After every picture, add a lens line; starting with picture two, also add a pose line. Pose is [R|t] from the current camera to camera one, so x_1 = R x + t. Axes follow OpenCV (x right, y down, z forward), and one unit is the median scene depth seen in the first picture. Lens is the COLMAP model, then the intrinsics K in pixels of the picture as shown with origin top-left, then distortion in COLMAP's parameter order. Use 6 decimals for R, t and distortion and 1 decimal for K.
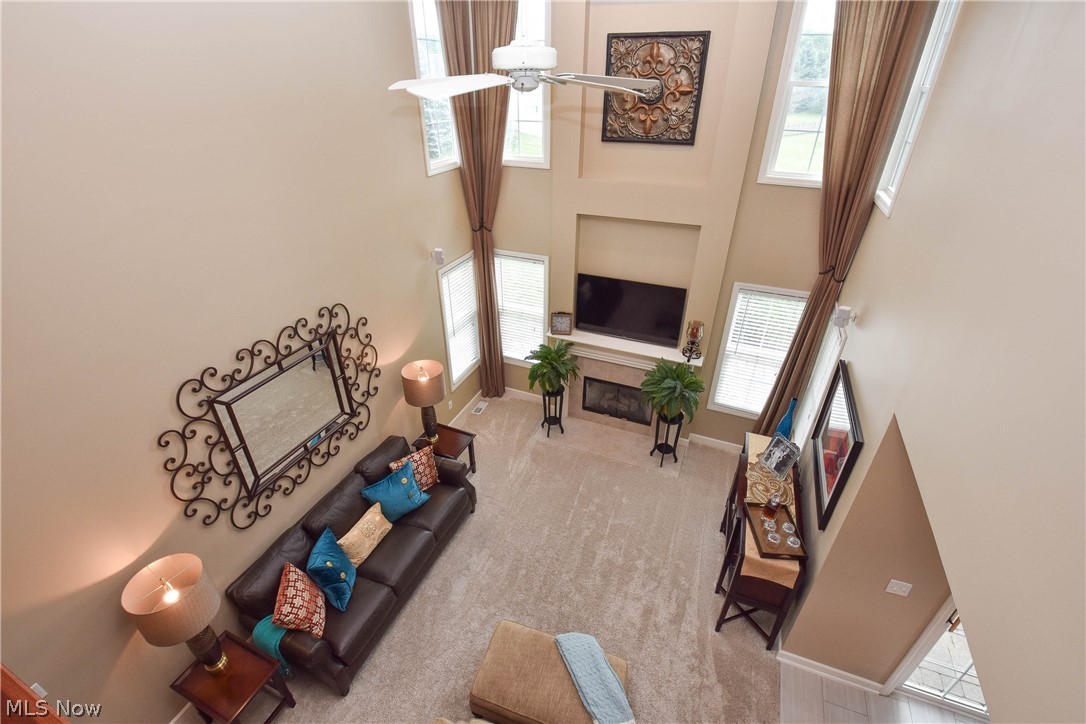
lens RADIAL K [[475.6, 0, 534.6], [0, 475.6, 352.6], [0, 0, 1]] dist [0.001160, -0.018205]
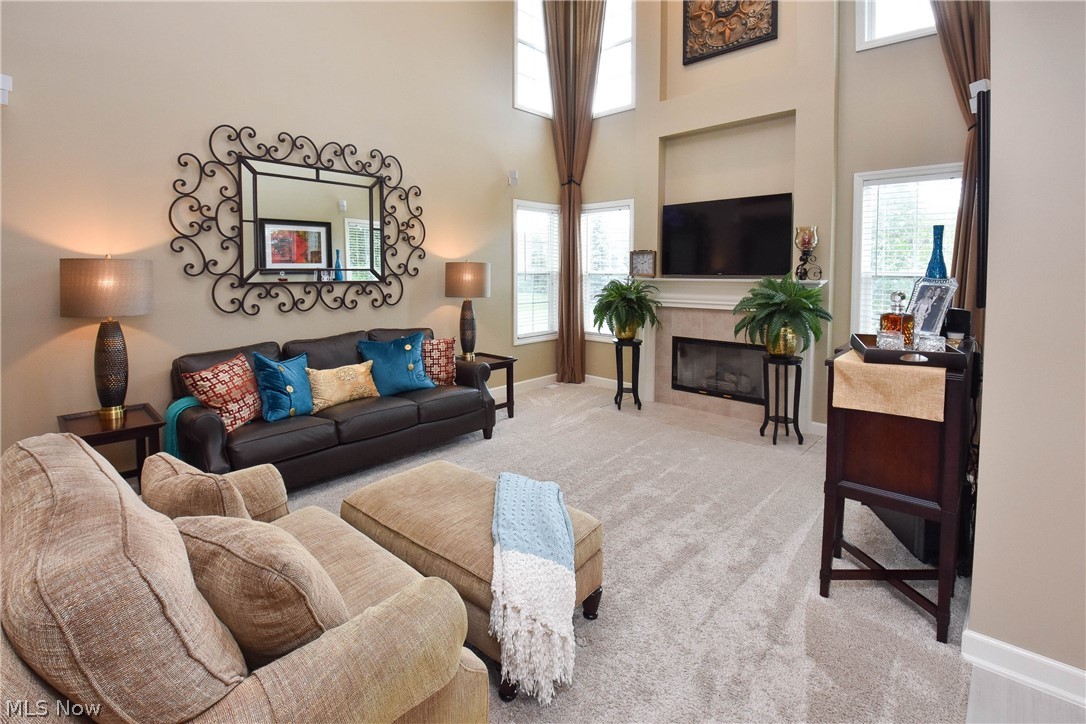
lens RADIAL K [[500.1, 0, 537.0], [0, 500.1, 292.3], [0, 0, 1]] dist [-0.001527, -0.013808]
pose [[0.936333, 0.017286, -0.350688, 0.249882], [-0.179027, 0.882705, -0.434489, 0.526279], [0.302043, 0.469609, 0.829601, 0.285756]]
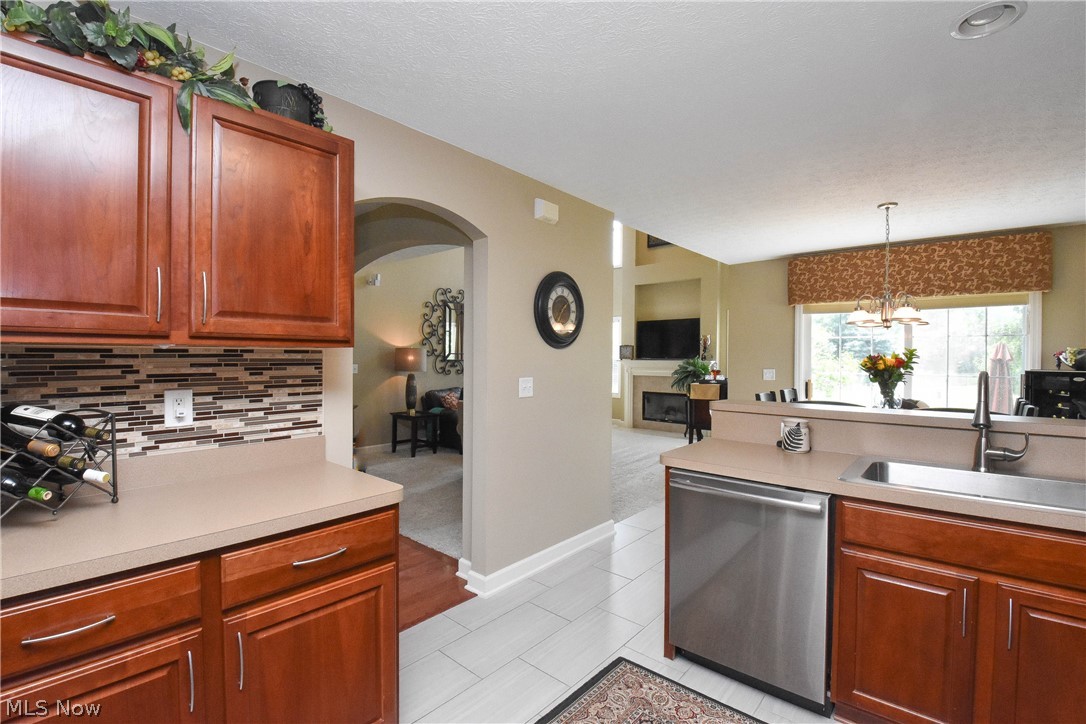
lens RADIAL K [[484.6, 0, 543.0], [0, 484.6, 362.0], [0, 0, 1]] dist [-0.019775, -0.000181]
pose [[0.951966, 0.011568, -0.305984, 0.367661], [-0.162939, 0.865197, -0.474220, 1.004847], [0.259251, 0.501299, 0.825523, -0.504792]]
